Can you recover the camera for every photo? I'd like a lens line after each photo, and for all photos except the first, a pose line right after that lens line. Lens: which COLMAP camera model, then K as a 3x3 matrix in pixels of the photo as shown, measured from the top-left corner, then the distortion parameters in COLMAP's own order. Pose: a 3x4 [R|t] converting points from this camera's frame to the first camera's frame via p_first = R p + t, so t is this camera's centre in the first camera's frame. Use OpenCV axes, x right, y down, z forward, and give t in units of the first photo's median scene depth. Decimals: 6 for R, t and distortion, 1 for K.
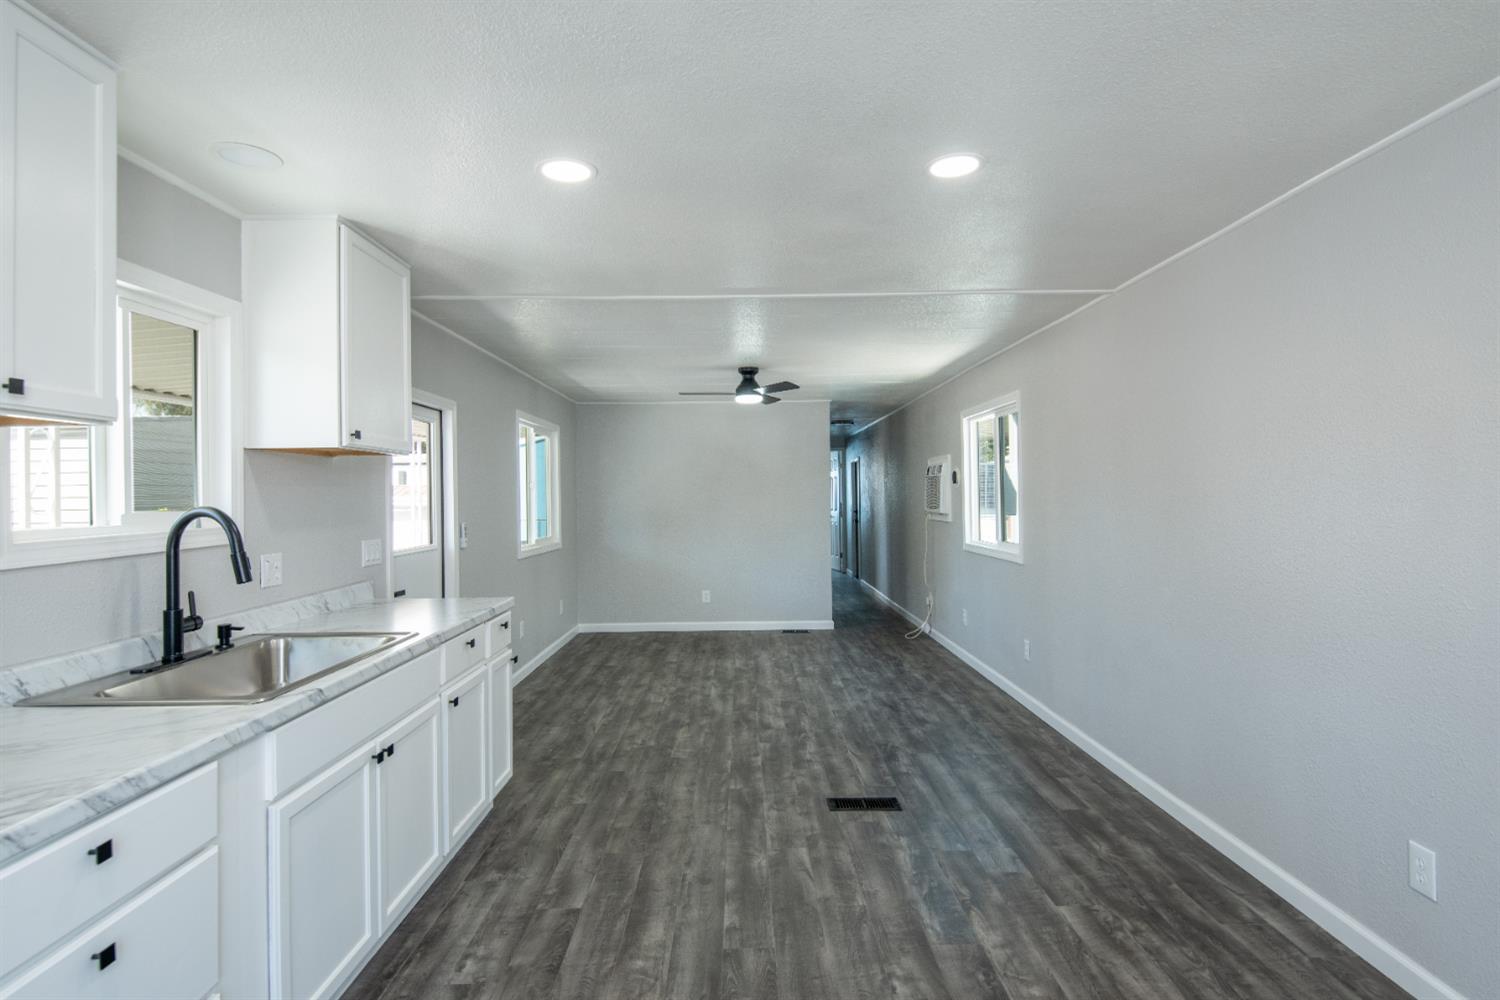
lens RADIAL K [[757.8, 0, 742.3], [0, 757.8, 489.2], [0, 0, 1]] dist [0.010975, -0.011951]
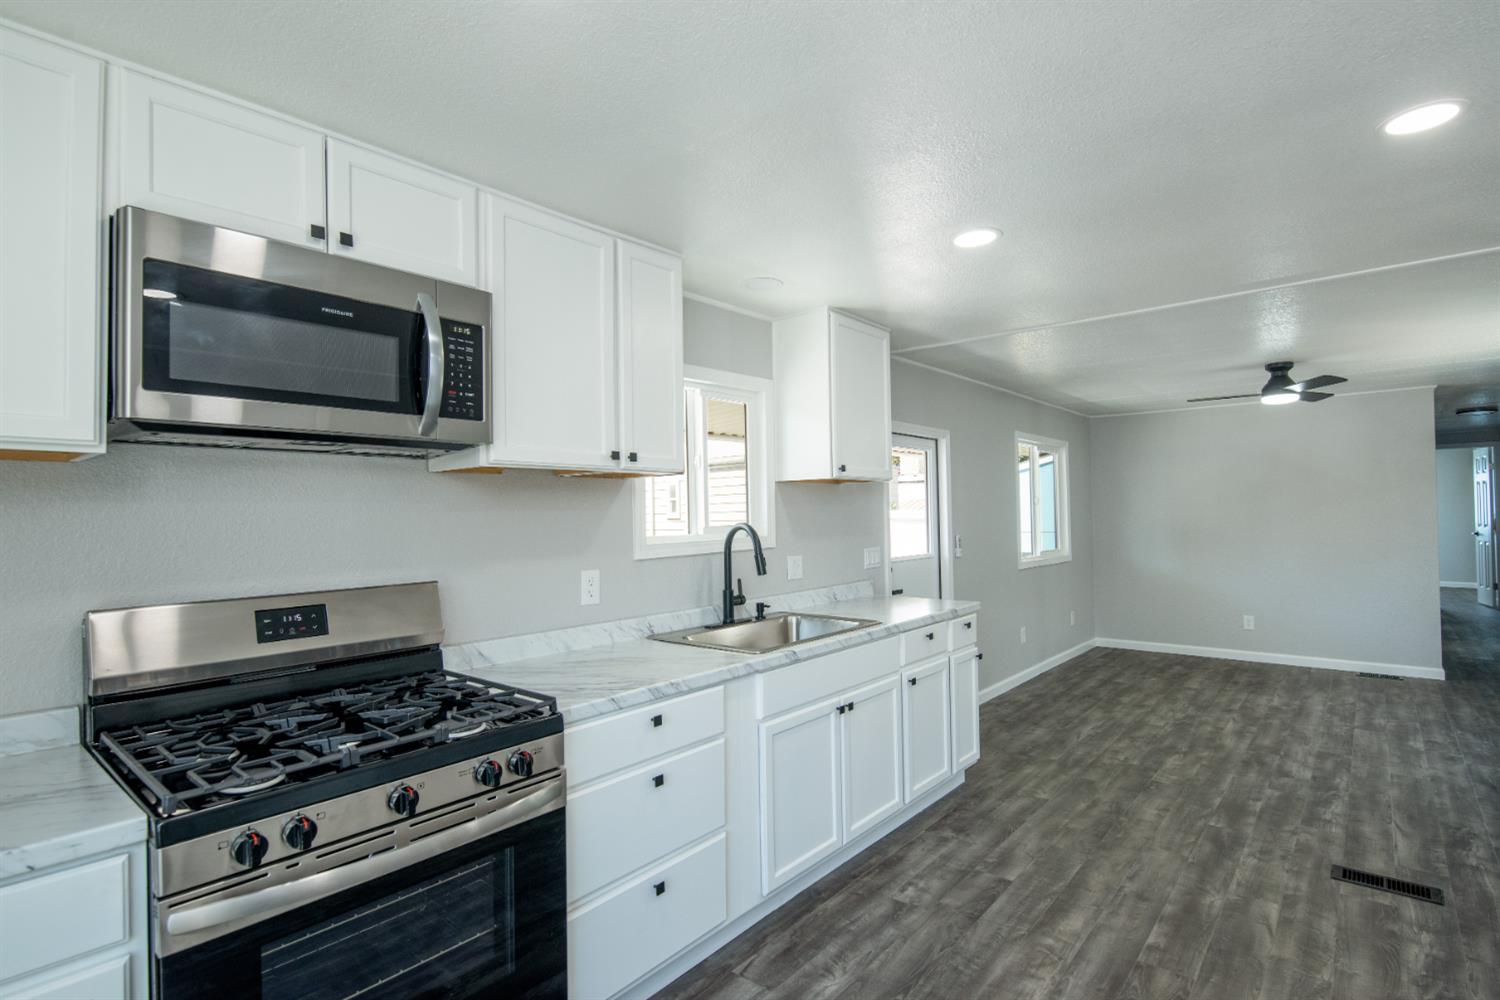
lens RADIAL K [[724.9, 0, 750.0], [0, 724.9, 500.0], [0, 0, 1]] dist [0.001705, -0.008706]
pose [[0.756924, -0.011596, -0.653400, 0.138846], [0.011205, 0.999926, -0.004766, -0.008728], [0.653407, -0.003713, 0.756998, -0.045084]]
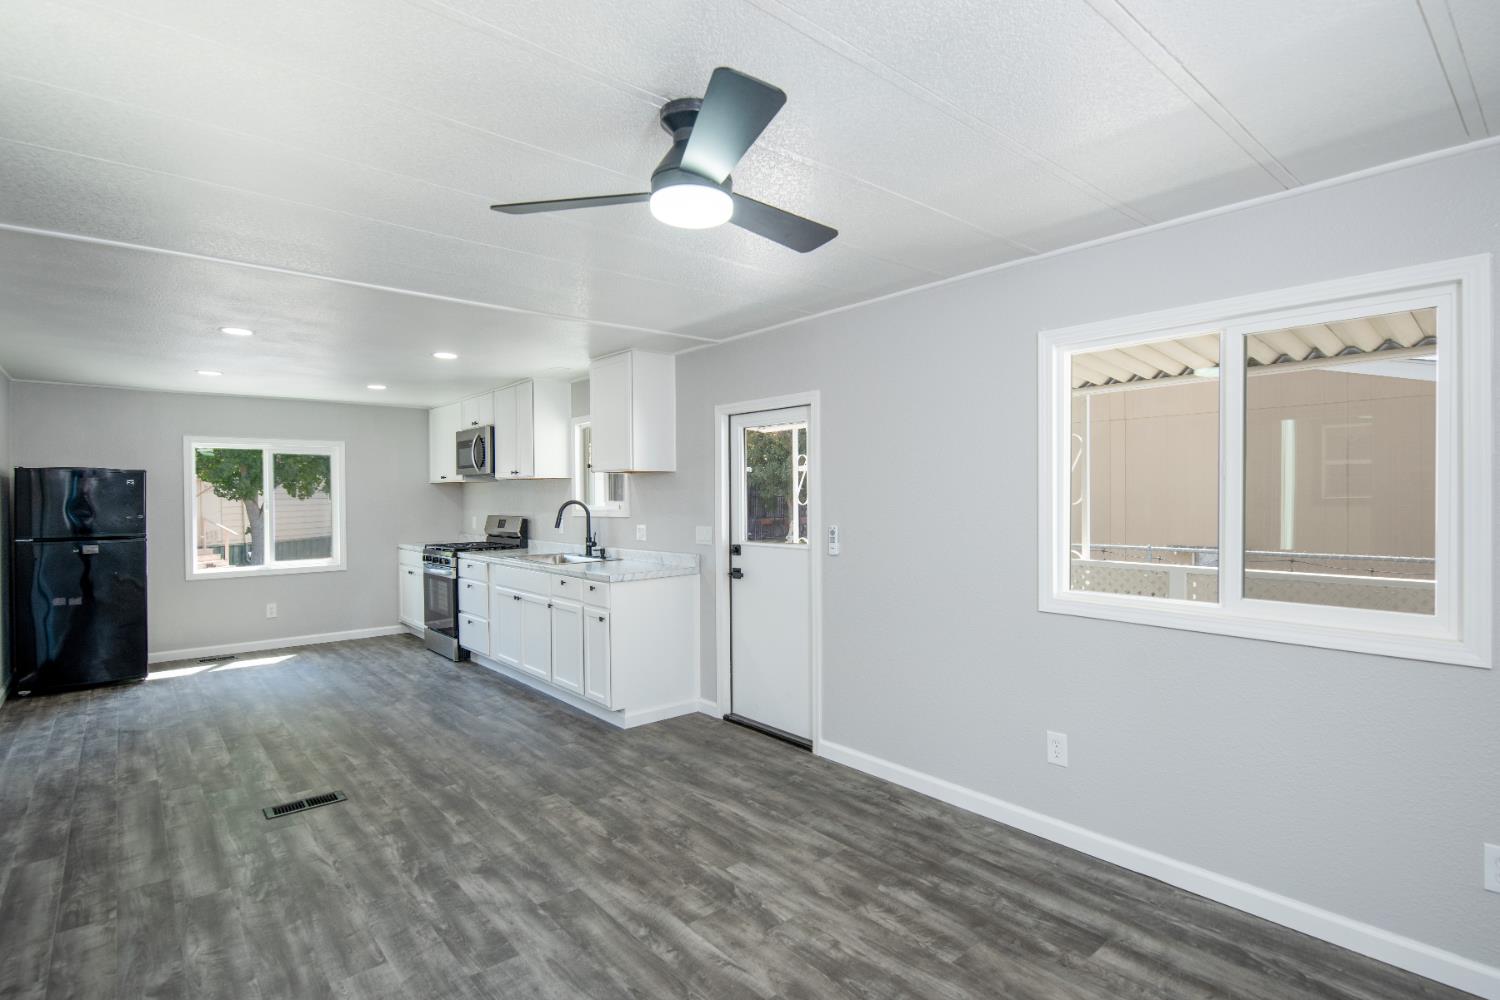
lens RADIAL K [[731.0, 0, 750.0], [0, 731.0, 500.0], [0, 0, 1]] dist [0.004681, -0.009535]
pose [[-0.757657, 0.022137, -0.652278, 0.309661], [0.021195, 0.999732, 0.009310, 0.005881], [0.652309, -0.006771, -0.757923, 1.949390]]
